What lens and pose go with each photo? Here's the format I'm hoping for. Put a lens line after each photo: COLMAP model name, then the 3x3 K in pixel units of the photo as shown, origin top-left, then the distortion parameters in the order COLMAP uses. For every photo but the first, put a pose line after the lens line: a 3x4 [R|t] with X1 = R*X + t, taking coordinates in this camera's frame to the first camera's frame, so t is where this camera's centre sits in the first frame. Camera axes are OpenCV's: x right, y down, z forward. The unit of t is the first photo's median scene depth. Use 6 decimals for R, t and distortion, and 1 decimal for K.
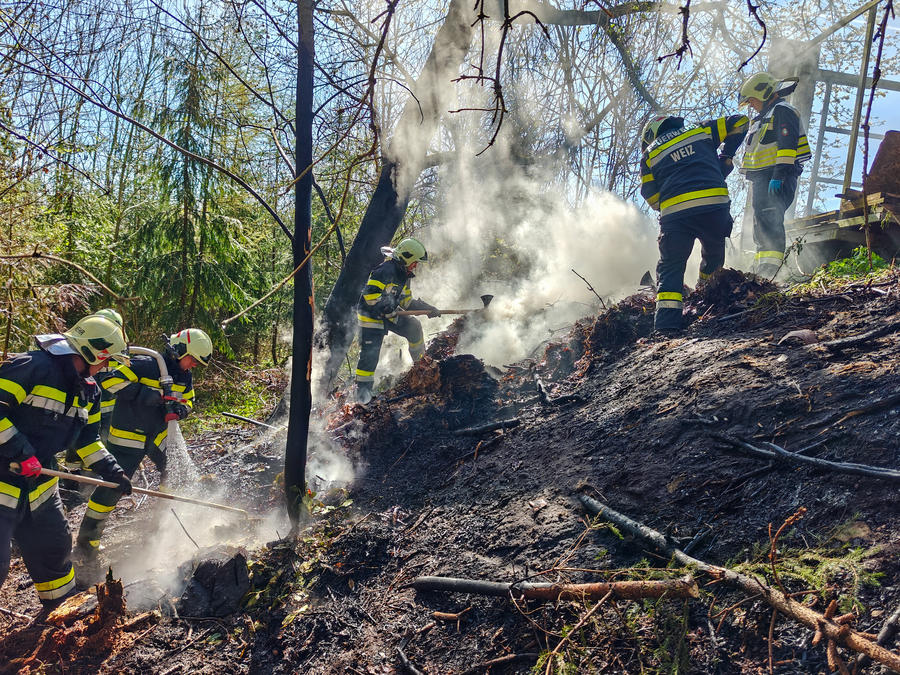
lens RADIAL K [[623.5, 0, 452.4], [0, 623.5, 342.6], [0, 0, 1]] dist [0.047762, -0.051404]
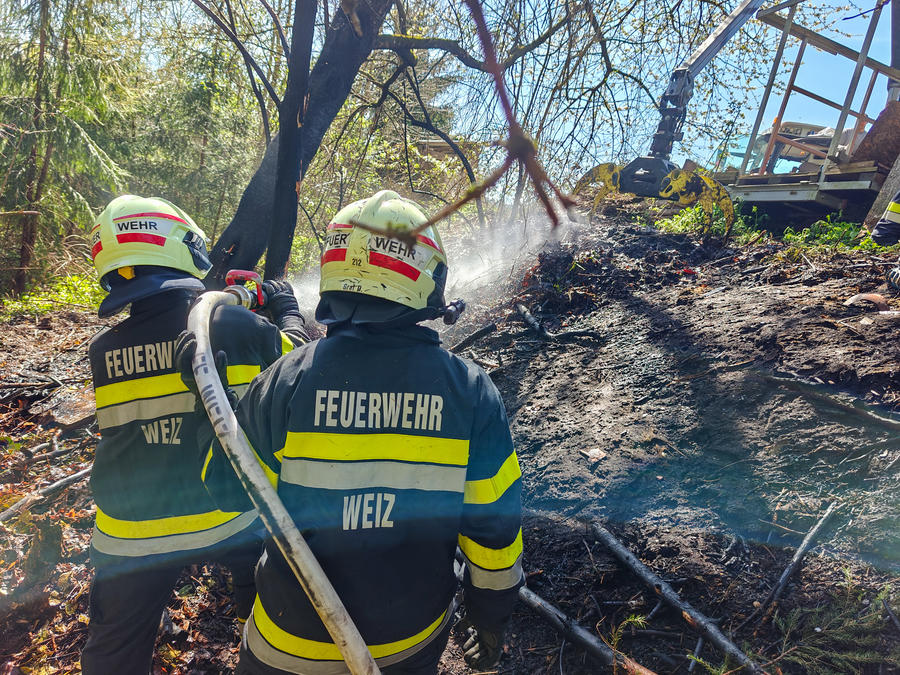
lens RADIAL K [[623.5, 0, 452.4], [0, 623.5, 342.6], [0, 0, 1]] dist [0.047762, -0.051404]
pose [[0.965993, 0.087582, 0.243282, -0.306026], [-0.118962, 0.985931, 0.117419, 0.018697], [-0.229576, -0.142368, 0.962822, 0.210366]]
